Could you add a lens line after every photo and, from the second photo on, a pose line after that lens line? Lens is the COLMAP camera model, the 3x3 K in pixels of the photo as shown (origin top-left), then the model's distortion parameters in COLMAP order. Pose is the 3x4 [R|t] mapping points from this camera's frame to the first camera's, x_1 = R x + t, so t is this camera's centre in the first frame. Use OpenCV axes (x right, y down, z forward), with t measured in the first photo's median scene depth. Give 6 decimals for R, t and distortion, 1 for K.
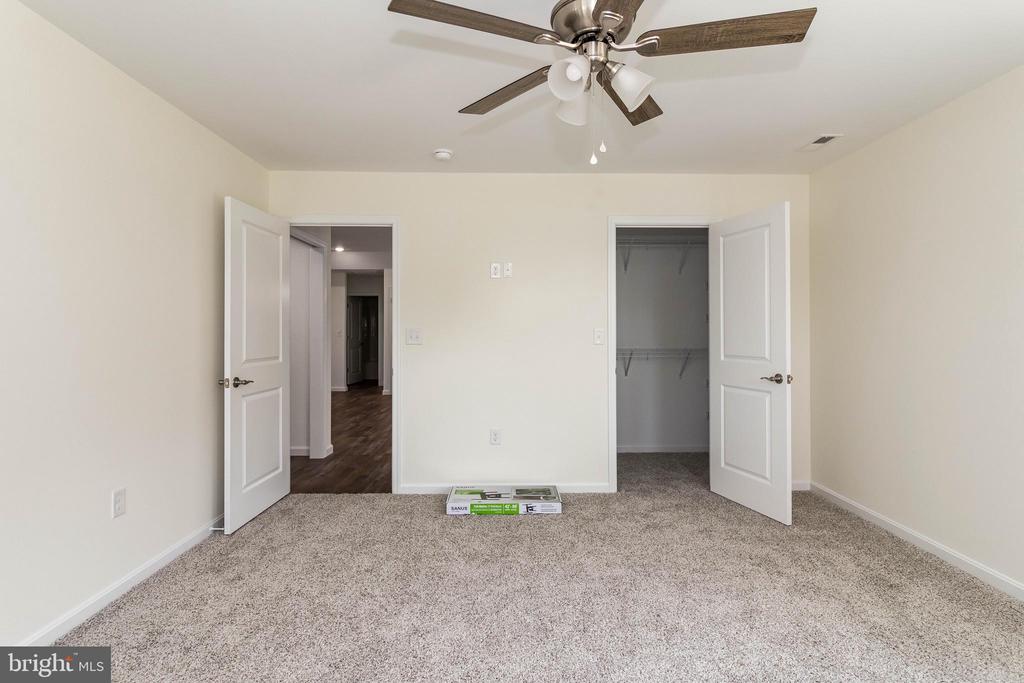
lens RADIAL K [[529.7, 0, 509.1], [0, 529.7, 323.4], [0, 0, 1]] dist [0.000891, 0.003182]
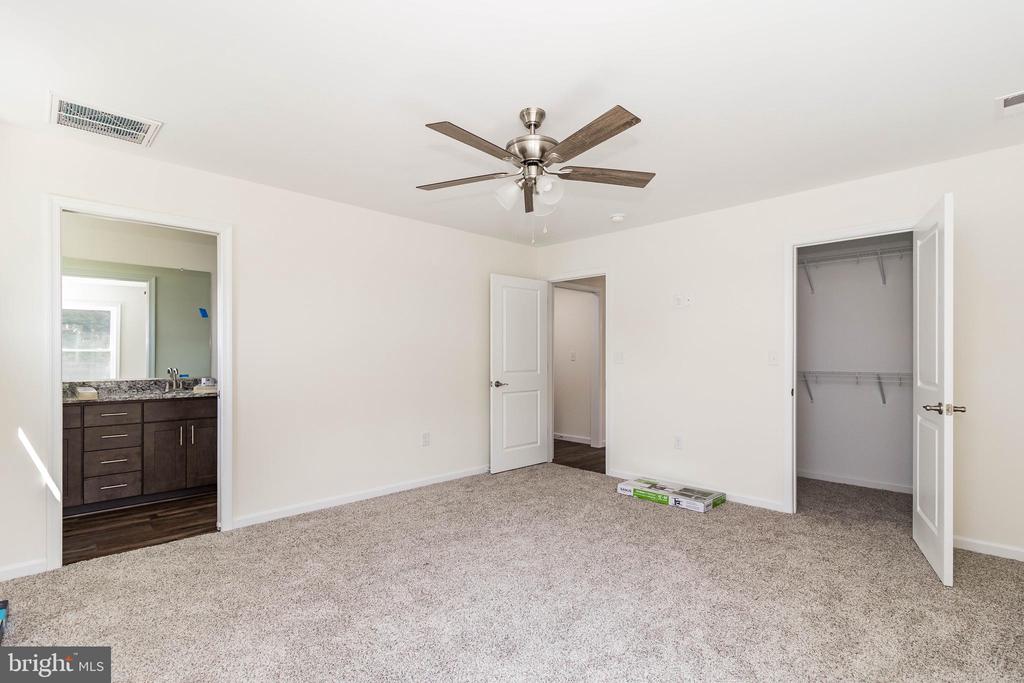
lens RADIAL K [[478.8, 0, 510.5], [0, 478.8, 350.7], [0, 0, 1]] dist [0.002900, 0.000168]
pose [[0.687731, -0.007494, -0.725927, 0.560582], [0.012501, 0.999921, 0.001521, 0.003563], [0.725858, -0.010121, 0.687770, -0.006404]]
